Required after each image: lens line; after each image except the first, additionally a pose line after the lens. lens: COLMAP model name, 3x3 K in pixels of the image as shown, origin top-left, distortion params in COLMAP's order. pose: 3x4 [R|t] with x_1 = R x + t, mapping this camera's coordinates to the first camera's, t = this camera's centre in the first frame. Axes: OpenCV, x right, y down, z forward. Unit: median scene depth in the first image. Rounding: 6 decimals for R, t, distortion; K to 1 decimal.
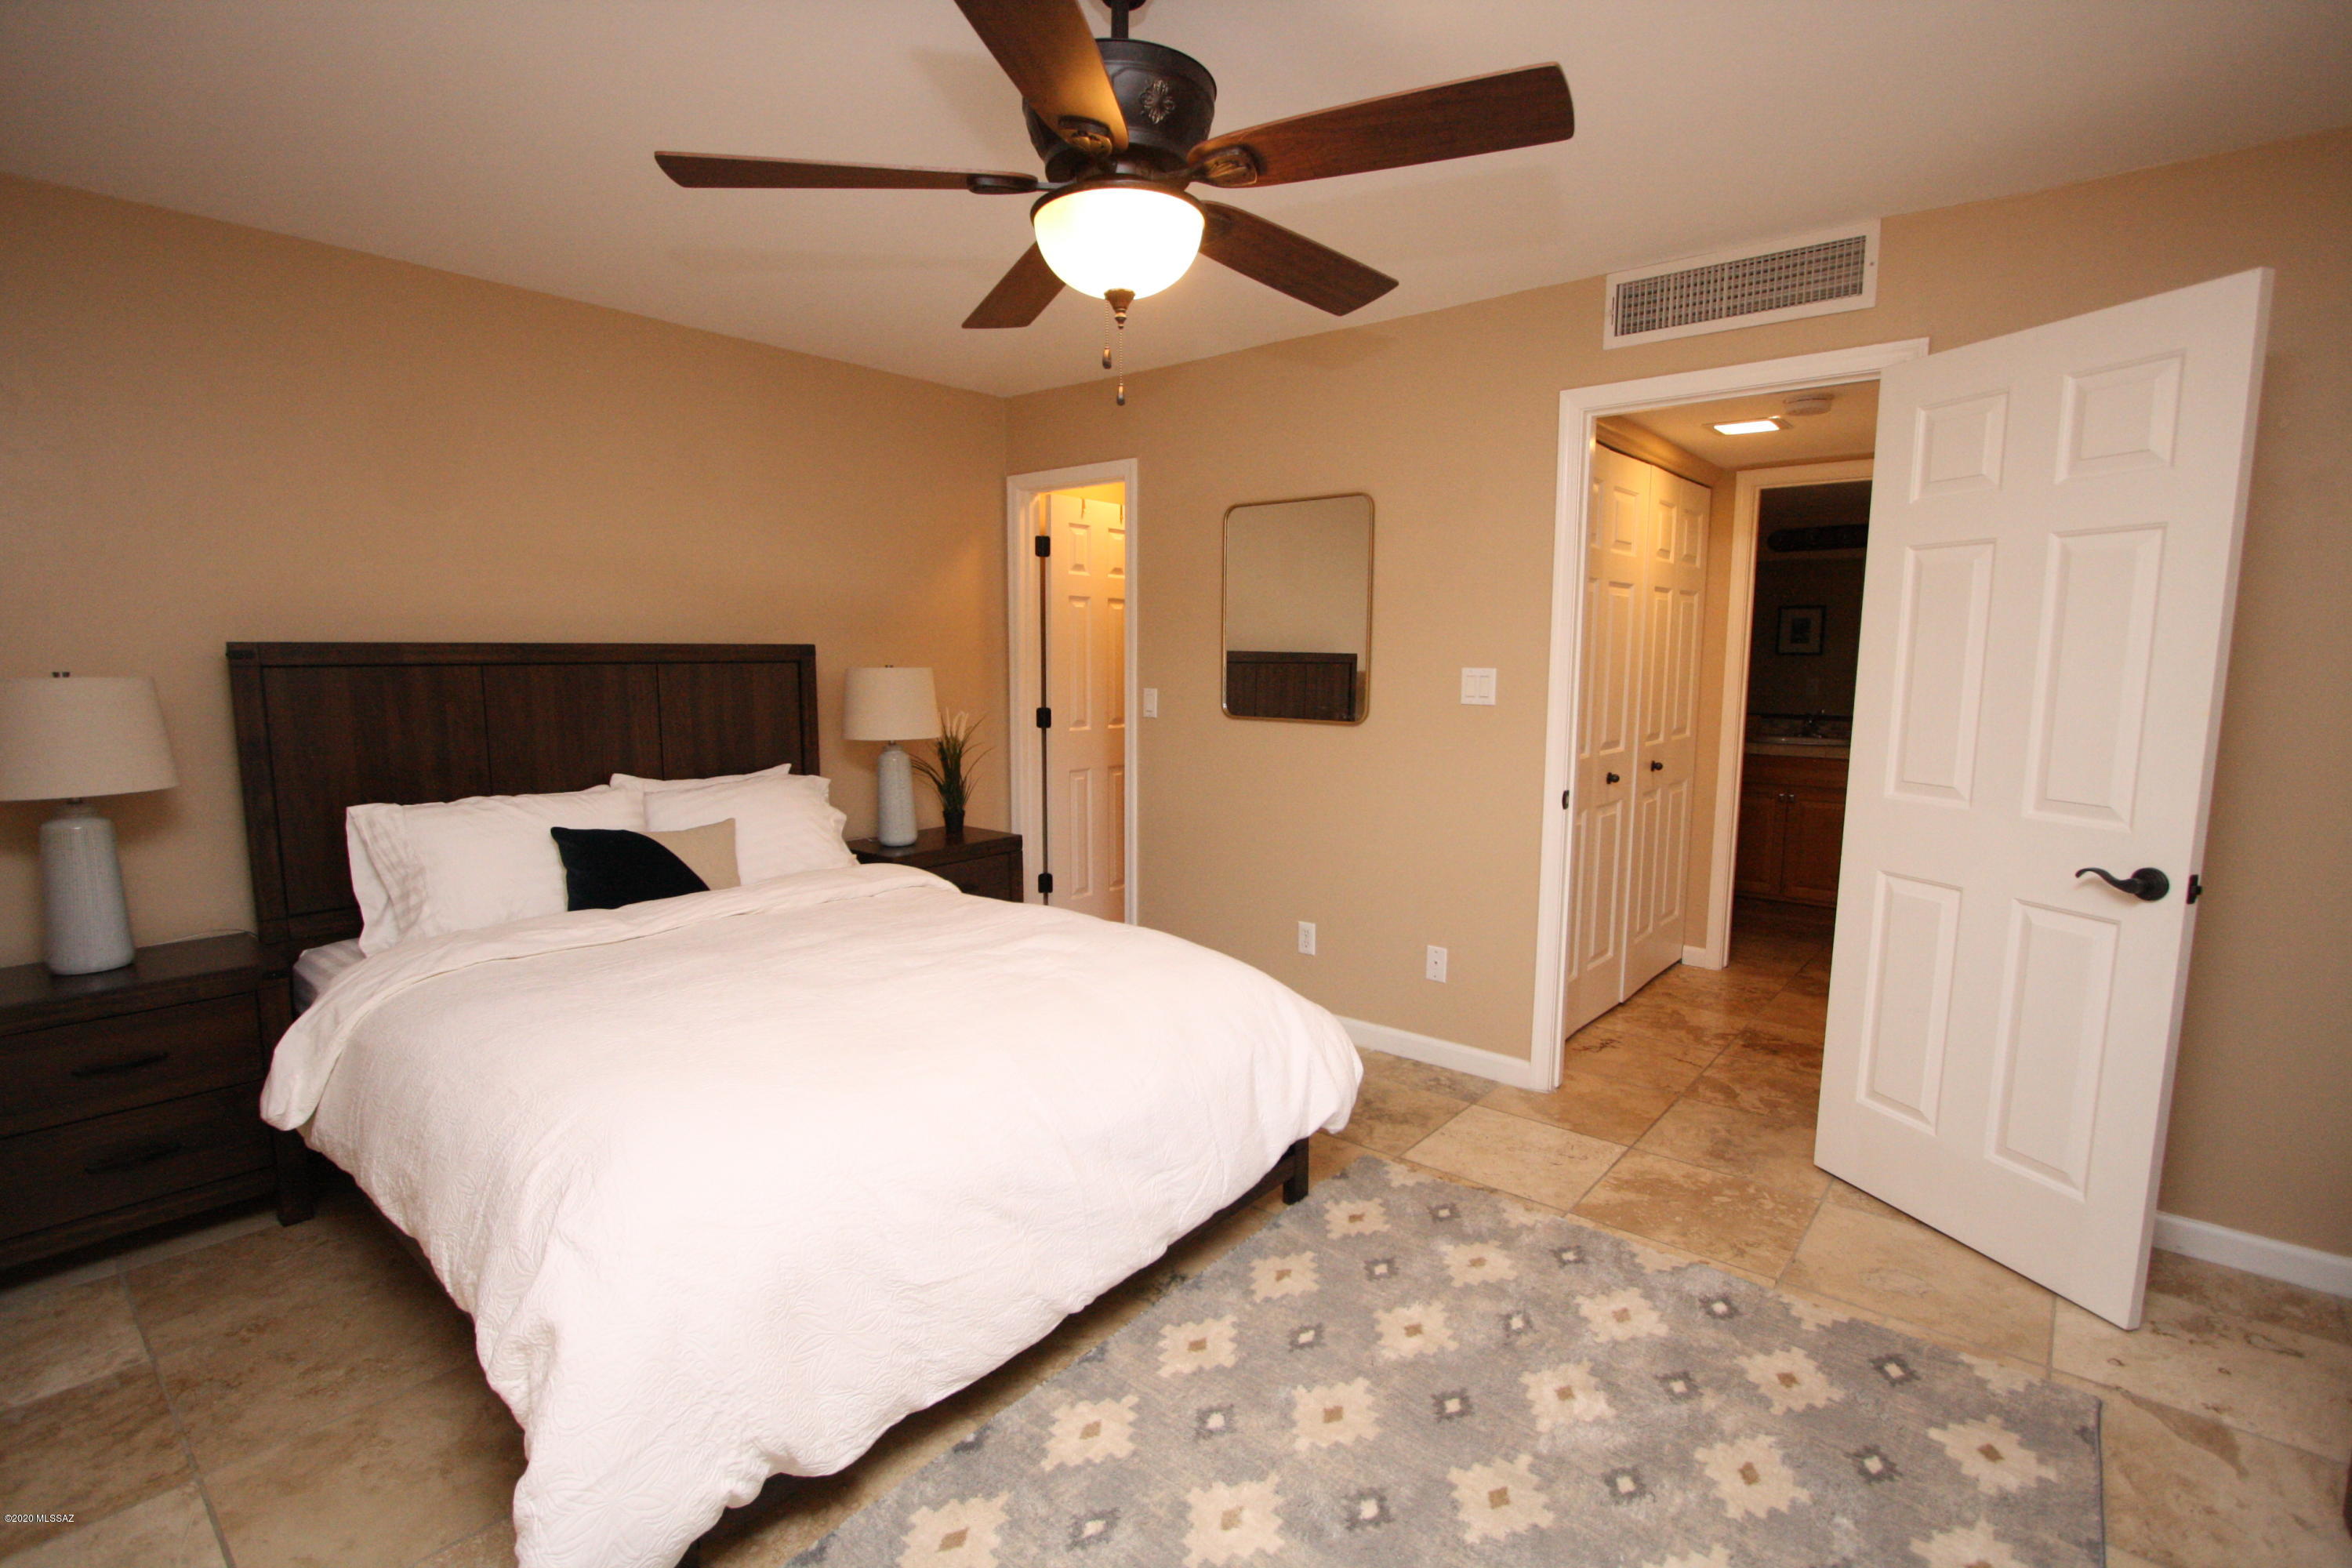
lens RADIAL K [[1096.5, 0, 1152.0], [0, 1096.5, 795.2], [0, 0, 1]] dist [-0.022063, 0.002471]
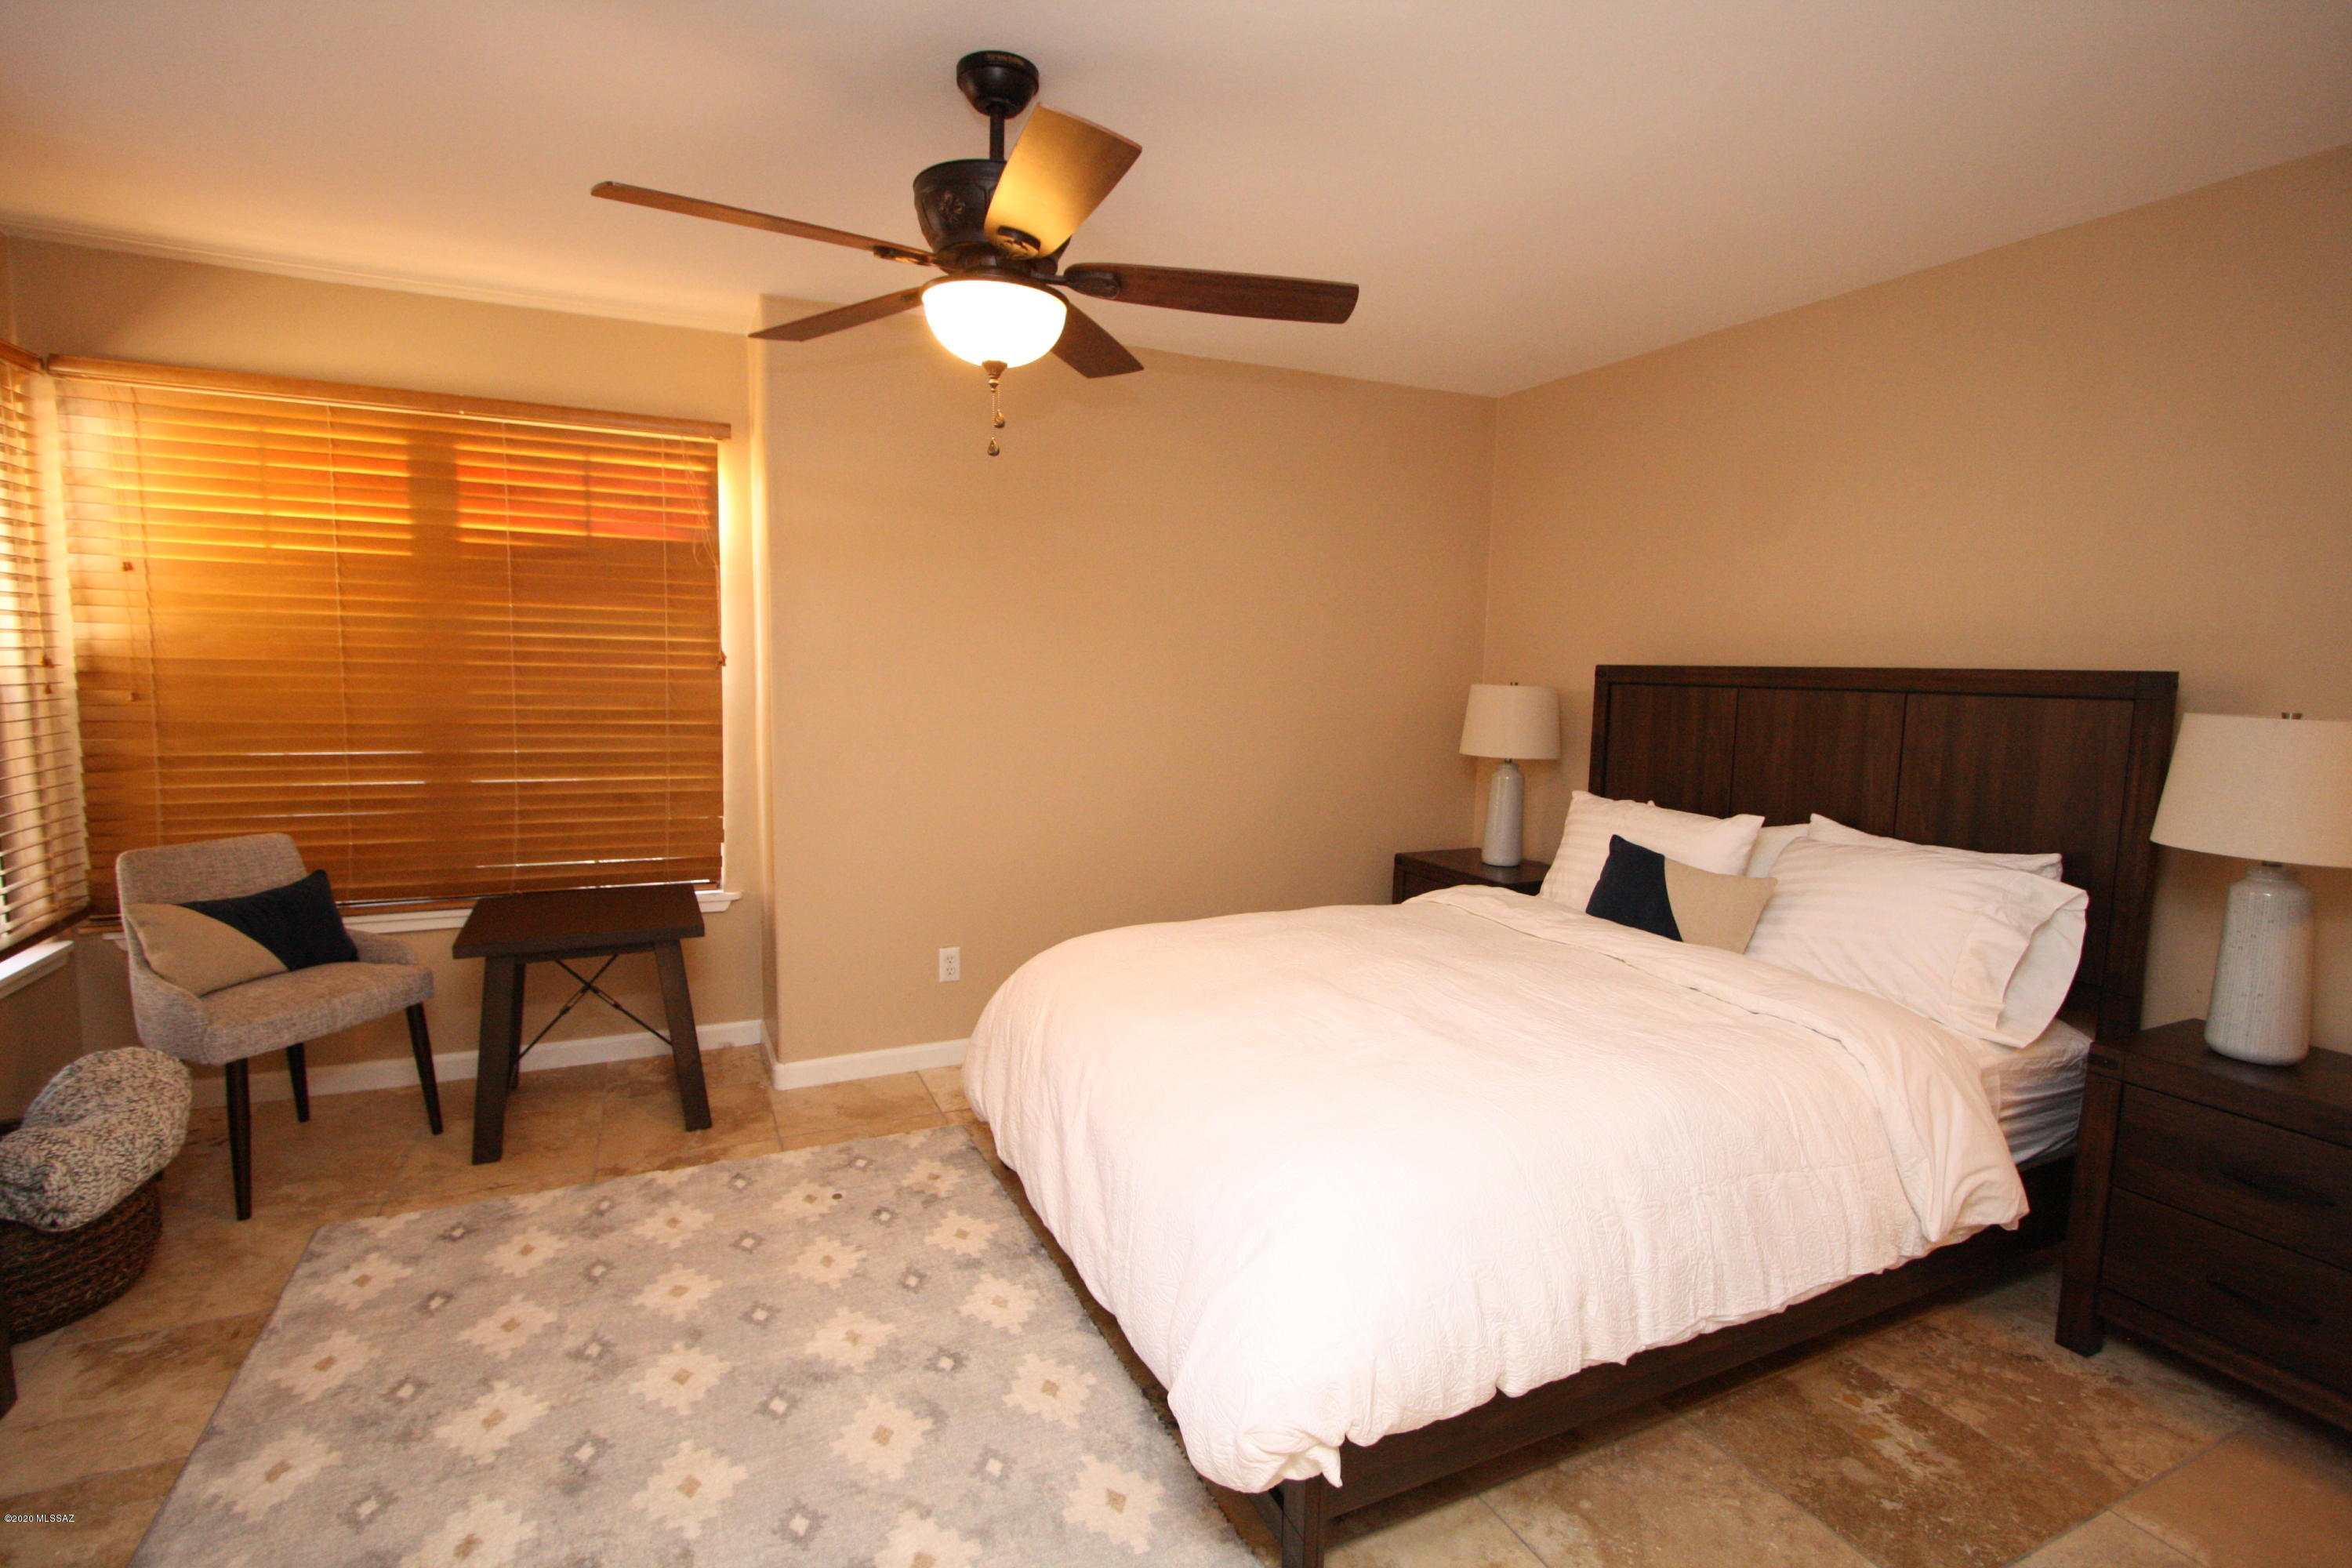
lens RADIAL K [[1096.5, 0, 1166.4], [0, 1096.5, 777.9], [0, 0, 1]] dist [-0.022063, 0.002471]
pose [[-0.421301, 0.079137, -0.903461, 0.560529], [-0.142562, 0.978022, 0.152148, -0.115849], [0.895646, 0.192900, -0.400760, 0.950017]]
